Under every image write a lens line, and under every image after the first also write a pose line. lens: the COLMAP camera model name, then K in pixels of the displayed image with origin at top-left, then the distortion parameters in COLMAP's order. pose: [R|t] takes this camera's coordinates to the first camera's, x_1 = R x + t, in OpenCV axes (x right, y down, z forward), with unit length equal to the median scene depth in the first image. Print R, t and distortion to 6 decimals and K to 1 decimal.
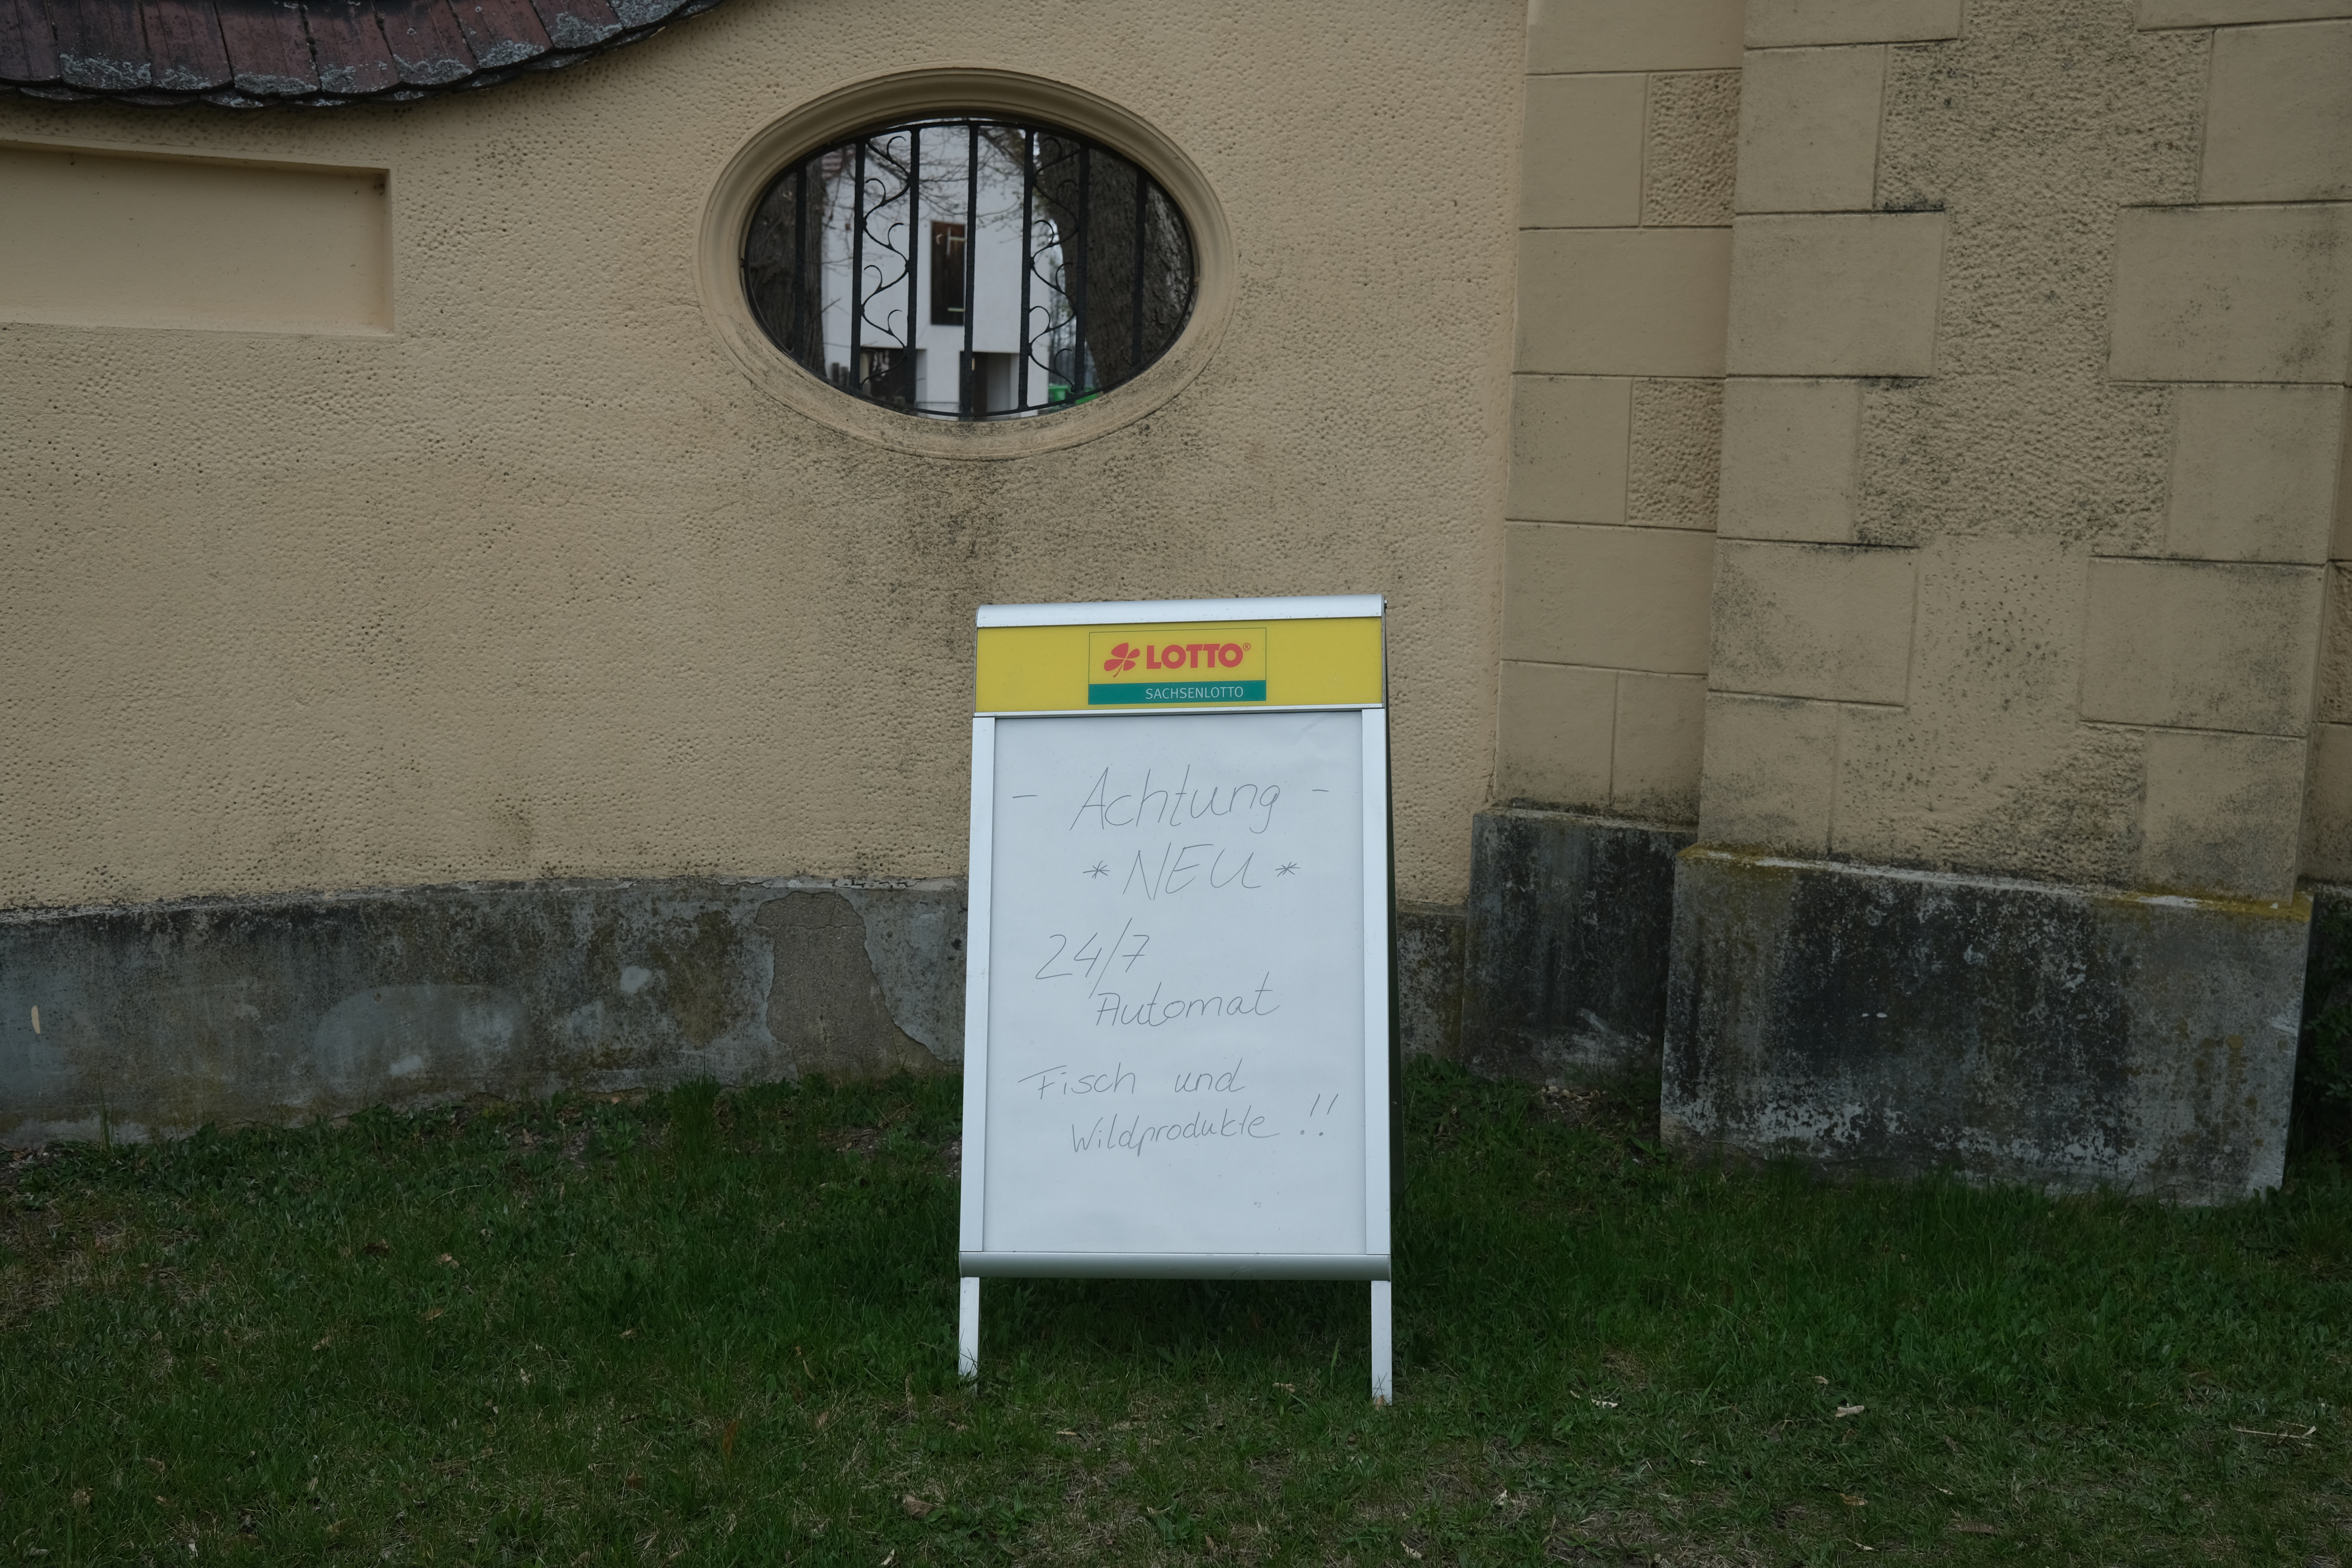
lens RADIAL K [[2361.6, 0, 1172.5], [0, 2361.6, 807.4], [0, 0, 1]] dist [-0.060541, 0.149080]
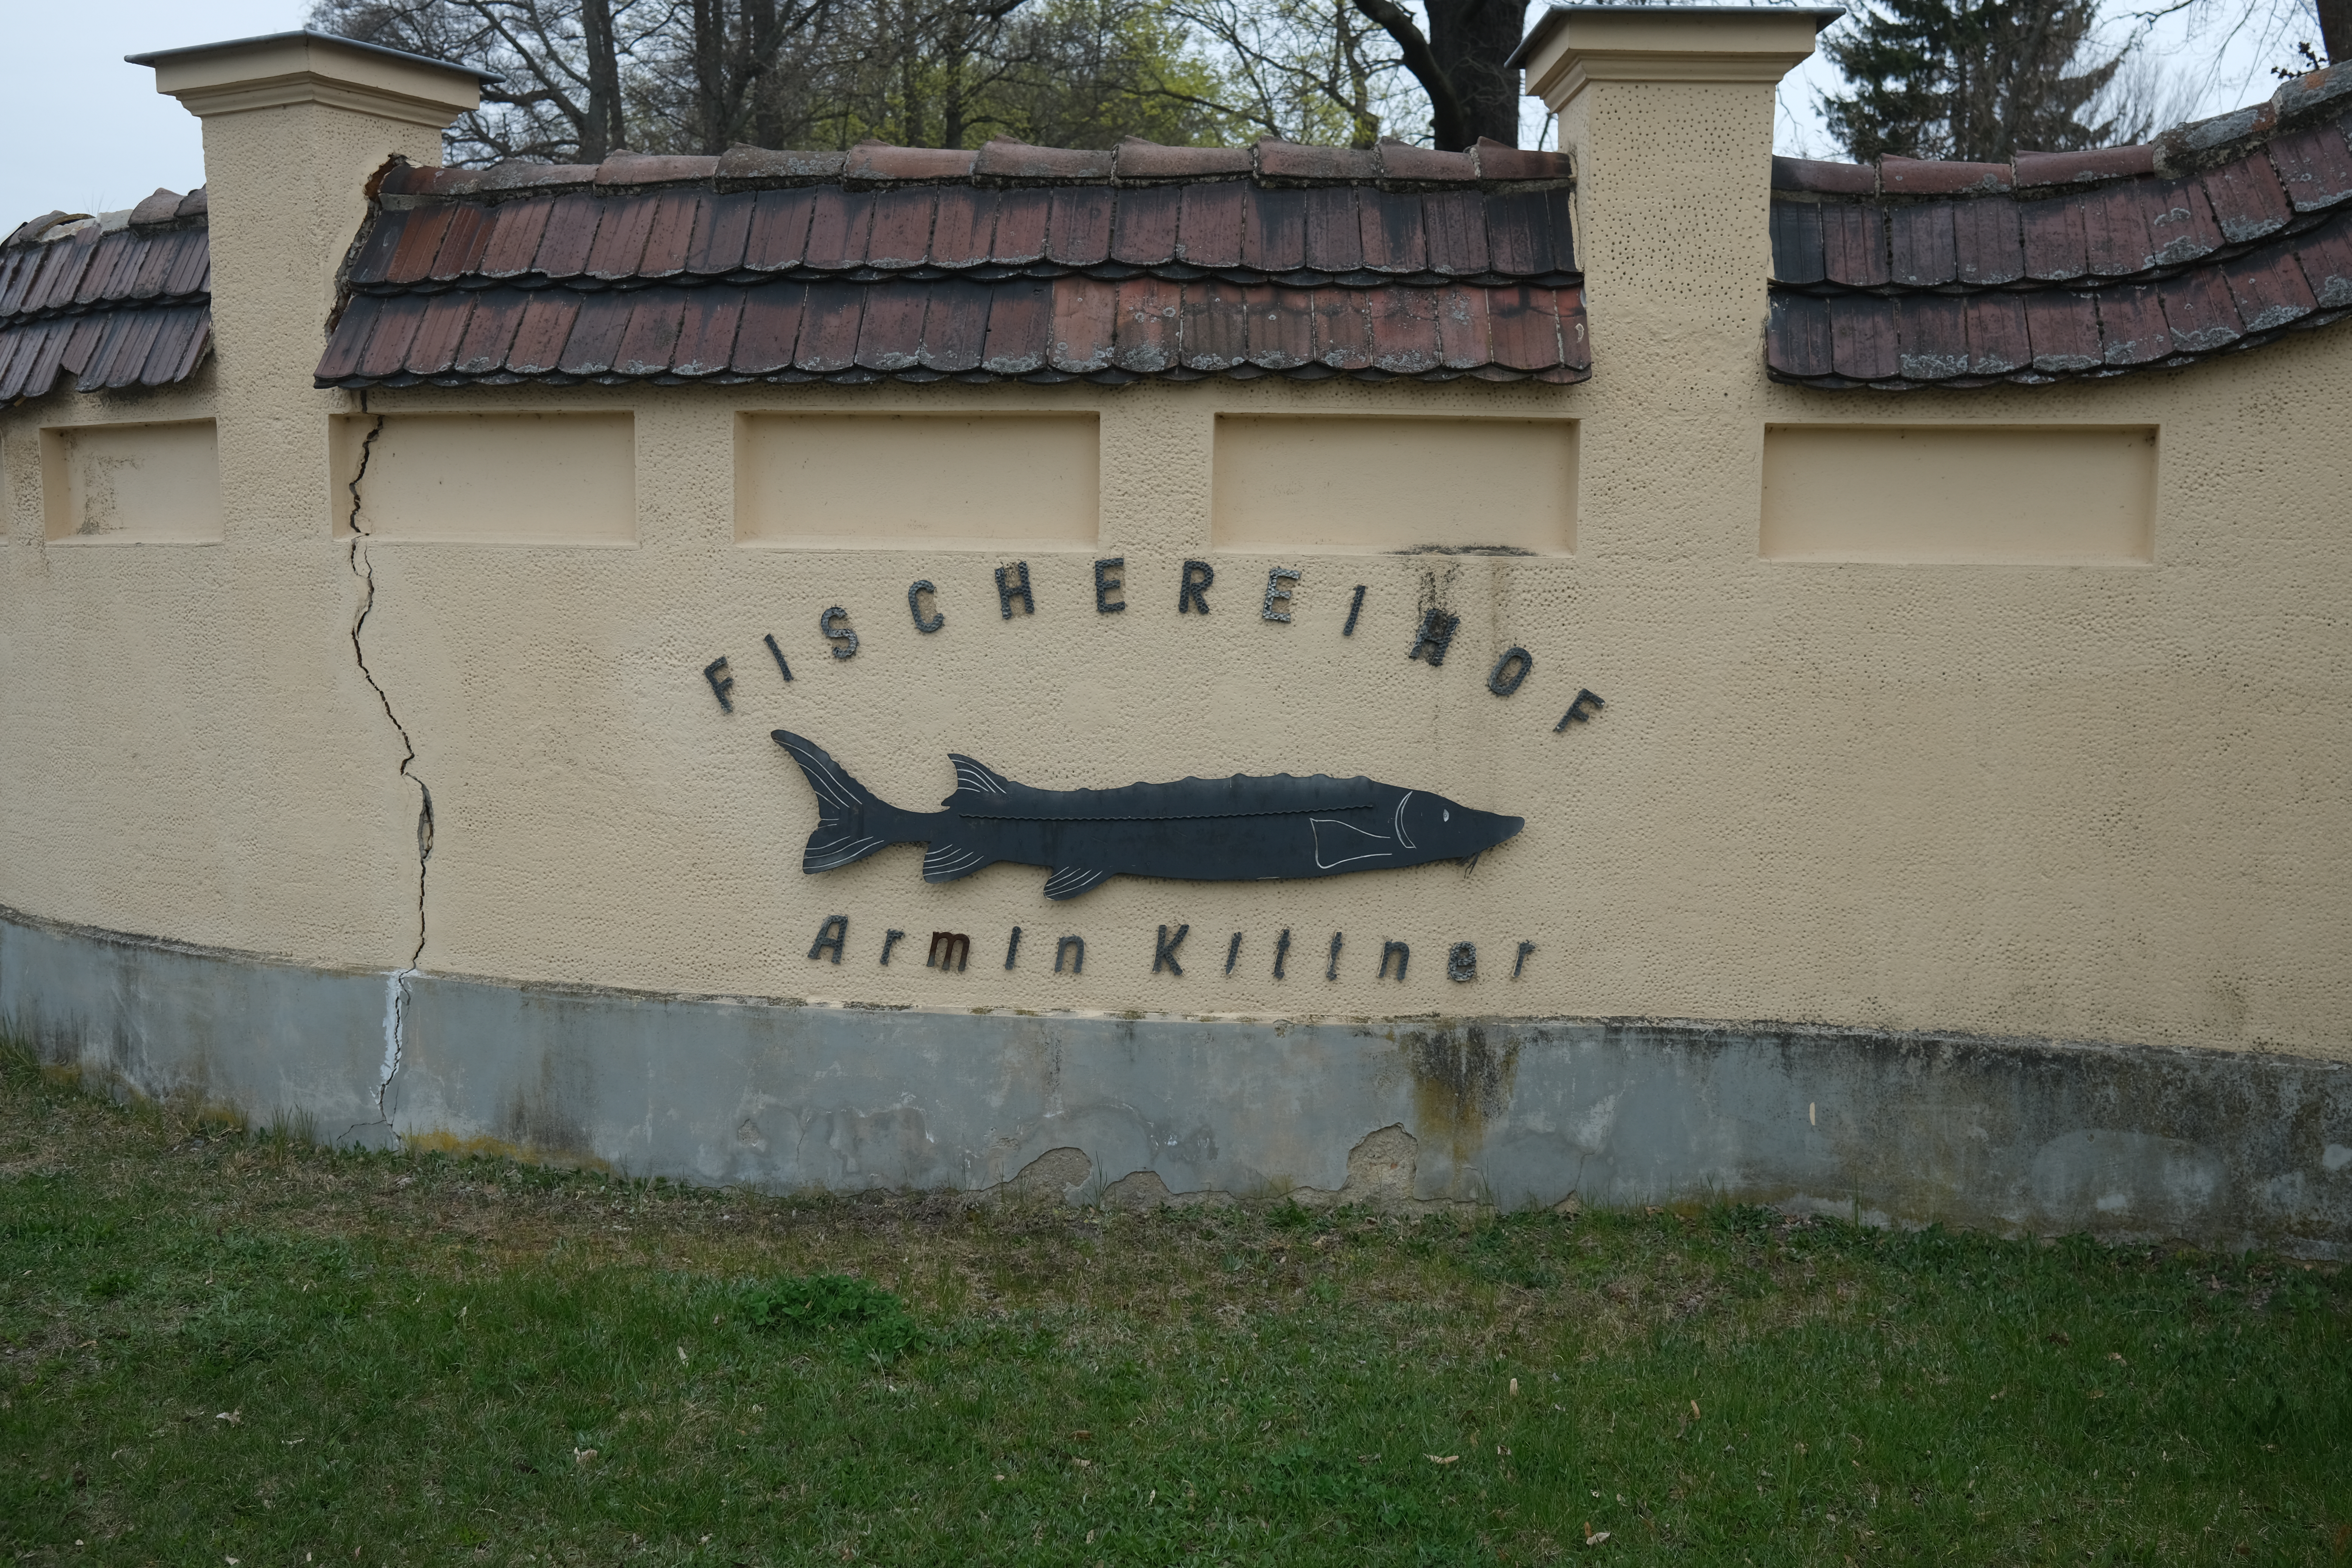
lens RADIAL K [[2361.6, 0, 1172.5], [0, 2361.6, 807.4], [0, 0, 1]] dist [-0.060541, 0.149080]
pose [[0.737450, 0.046470, -0.673801, 0.096702], [-0.106788, 0.993104, -0.048384, 0.024902], [0.666906, 0.107634, 0.737327, -0.161199]]
